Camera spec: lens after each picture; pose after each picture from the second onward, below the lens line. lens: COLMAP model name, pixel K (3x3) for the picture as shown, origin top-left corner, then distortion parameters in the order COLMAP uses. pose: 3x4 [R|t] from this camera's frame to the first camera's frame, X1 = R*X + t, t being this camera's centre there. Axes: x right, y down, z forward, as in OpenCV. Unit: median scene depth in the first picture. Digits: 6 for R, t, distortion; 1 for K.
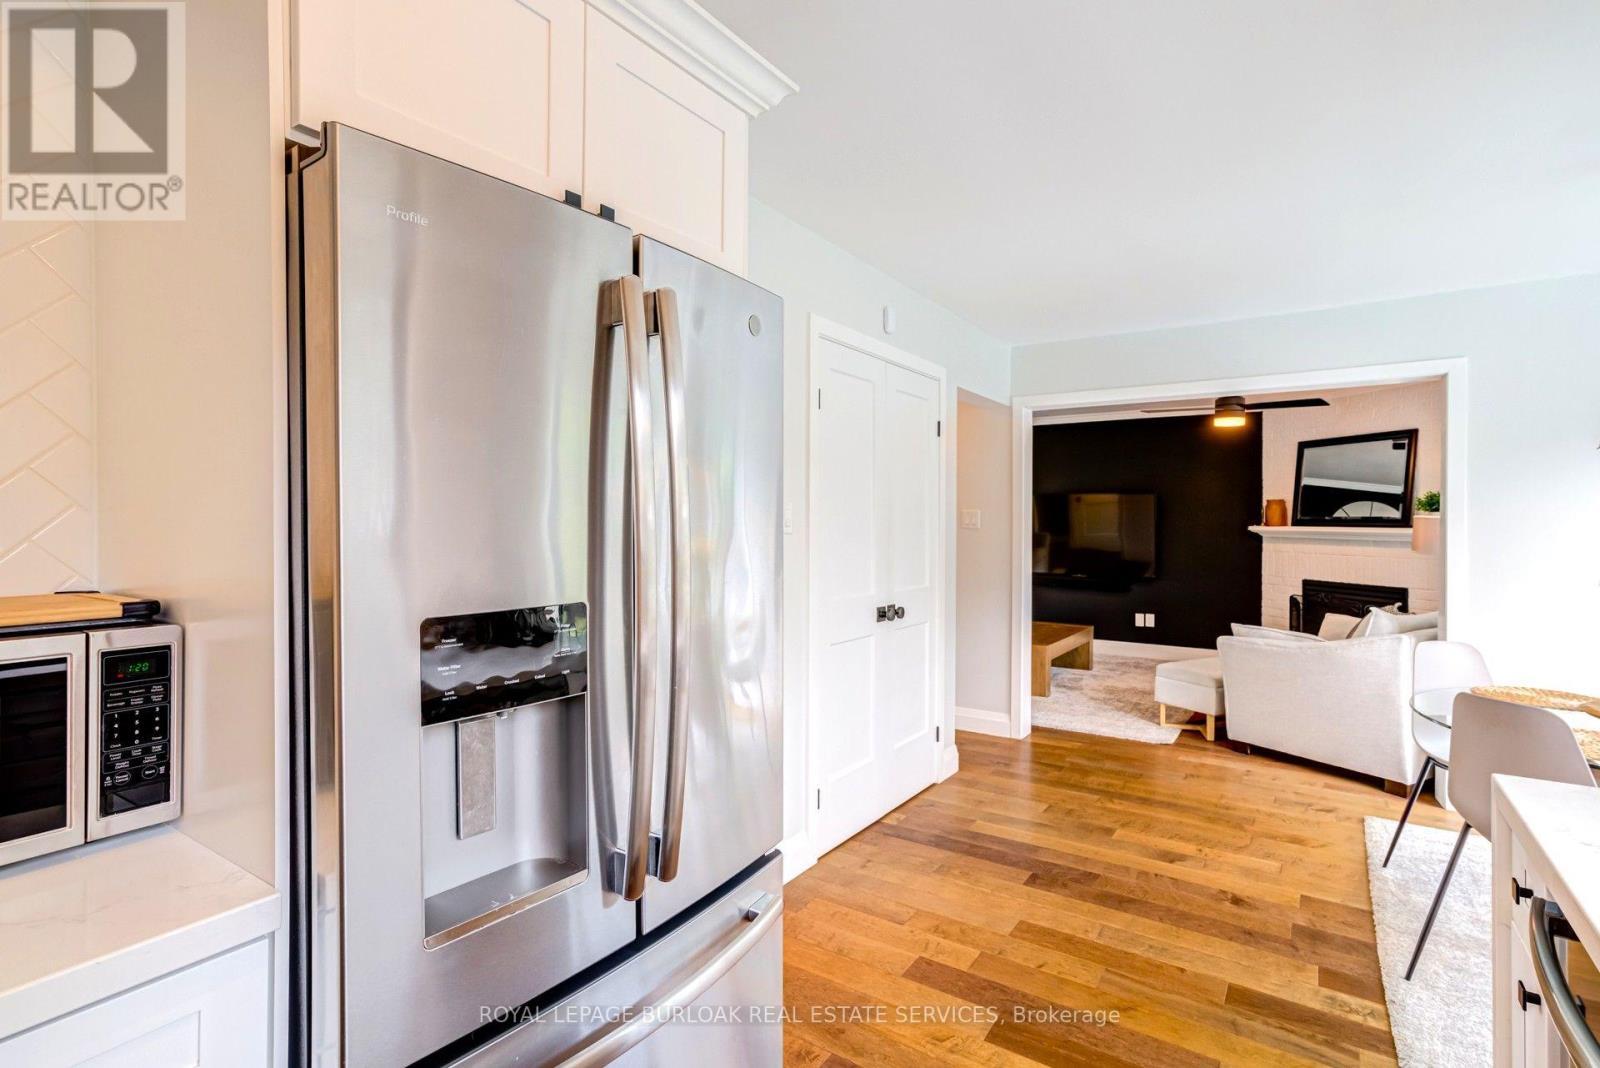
lens RADIAL K [[776.5, 0, 805.0], [0, 776.5, 522.0], [0, 0, 1]] dist [-0.053871, 0.027351]
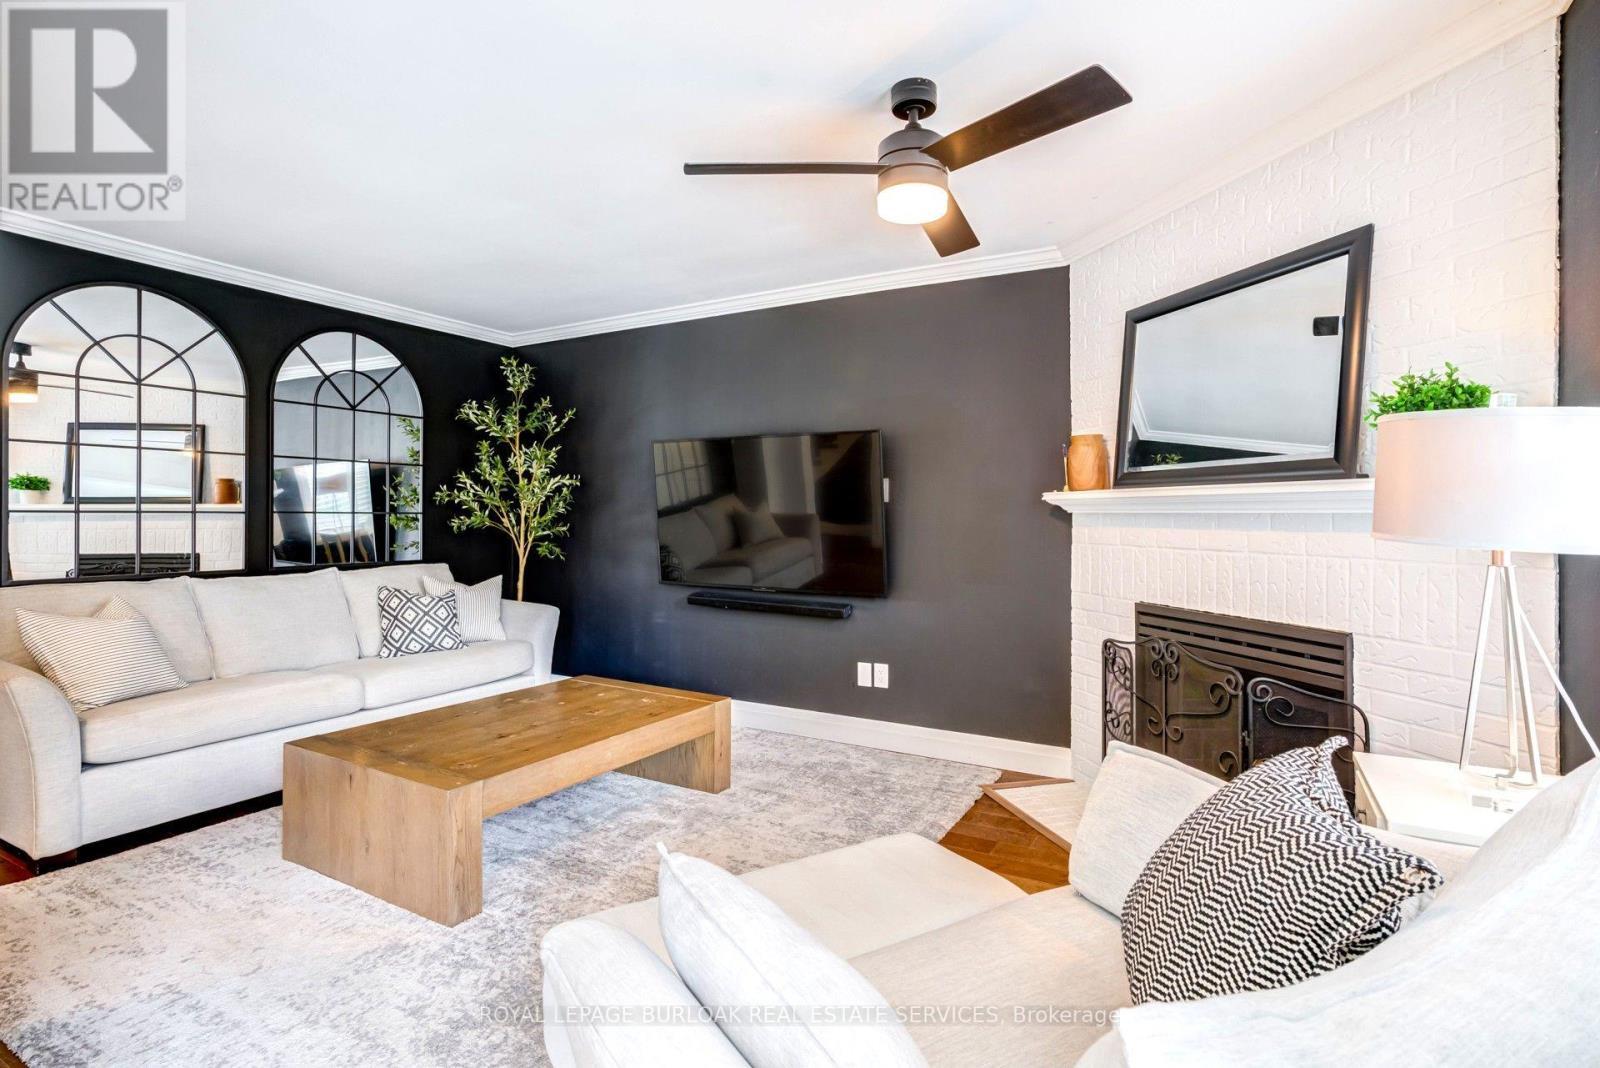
lens RADIAL K [[776.5, 0, 805.0], [0, 776.5, 522.0], [0, 0, 1]] dist [-0.053871, 0.027351]
pose [[0.996980, -0.012839, 0.076592, 0.386729], [0.012562, 0.999913, 0.004103, 0.020397], [-0.076638, -0.003128, 0.997054, 0.508239]]
